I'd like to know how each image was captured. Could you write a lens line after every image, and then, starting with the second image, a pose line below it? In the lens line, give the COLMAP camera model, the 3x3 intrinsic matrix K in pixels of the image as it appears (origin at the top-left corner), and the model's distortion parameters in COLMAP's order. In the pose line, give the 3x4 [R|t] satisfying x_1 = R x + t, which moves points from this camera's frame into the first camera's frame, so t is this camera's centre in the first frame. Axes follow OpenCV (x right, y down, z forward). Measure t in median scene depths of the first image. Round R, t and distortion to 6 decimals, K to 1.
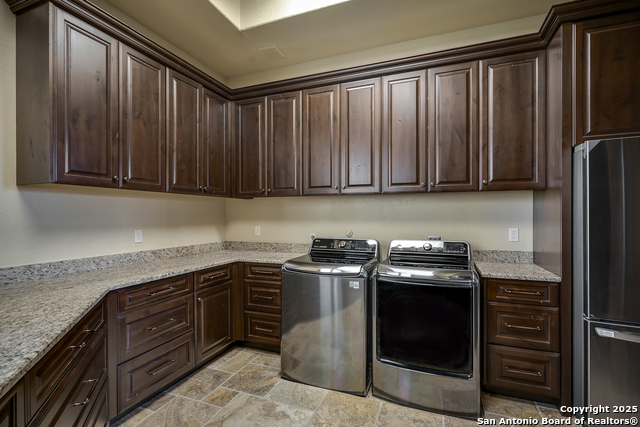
lens RADIAL K [[290.0, 0, 333.9], [0, 290.0, 211.9], [0, 0, 1]] dist [-0.002014, -0.000161]
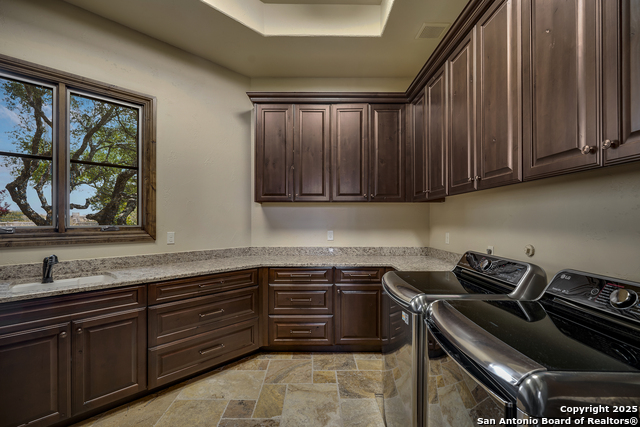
lens RADIAL K [[290.0, 0, 321.5], [0, 290.0, 217.0], [0, 0, 1]] dist [-0.002014, -0.000161]
pose [[0.365188, 0.001095, -0.930933, 0.591229], [0.009514, 0.999943, 0.004908, -0.009516], [0.930885, -0.010649, 0.365156, 0.487441]]
